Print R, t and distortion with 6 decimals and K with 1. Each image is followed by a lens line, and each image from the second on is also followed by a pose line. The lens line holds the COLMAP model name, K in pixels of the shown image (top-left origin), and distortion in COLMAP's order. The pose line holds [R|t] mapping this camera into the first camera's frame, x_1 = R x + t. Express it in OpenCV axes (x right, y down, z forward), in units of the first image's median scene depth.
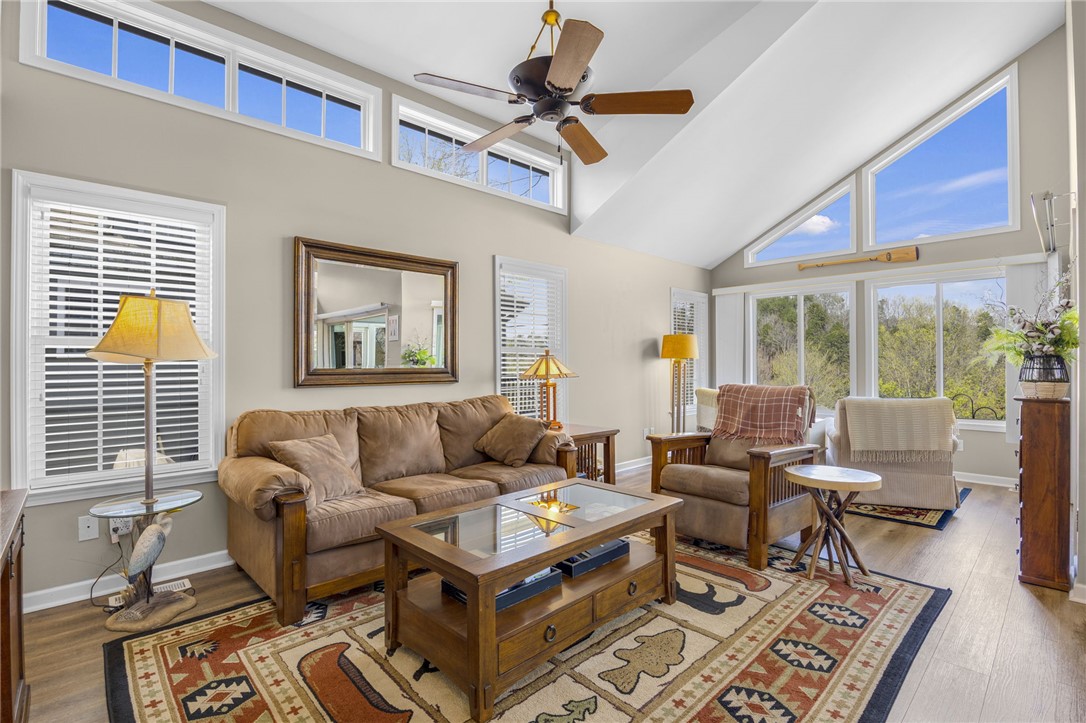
lens RADIAL K [[507.0, 0, 528.7], [0, 507.0, 356.4], [0, 0, 1]] dist [-0.003208, -0.000863]
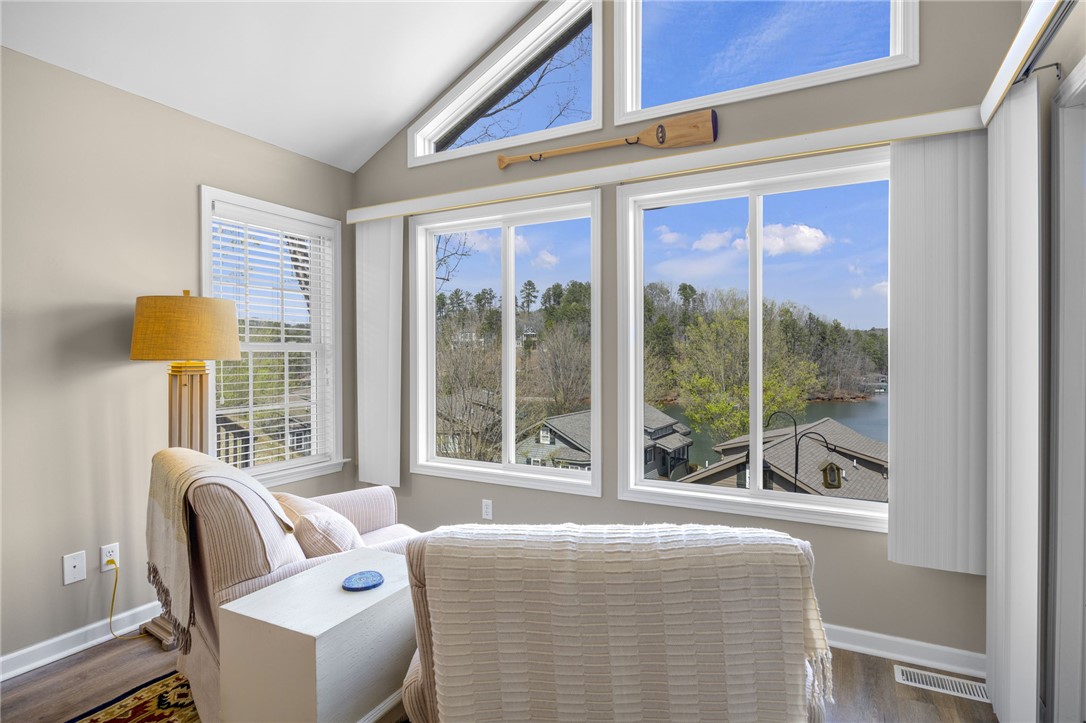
lens RADIAL K [[507.0, 0, 528.7], [0, 507.0, 356.4], [0, 0, 1]] dist [-0.003208, -0.000863]
pose [[0.963319, -0.003121, 0.268340, 0.439624], [-0.001668, 0.999843, 0.017620, -0.007027], [-0.268353, -0.017421, 0.963163, 0.548106]]
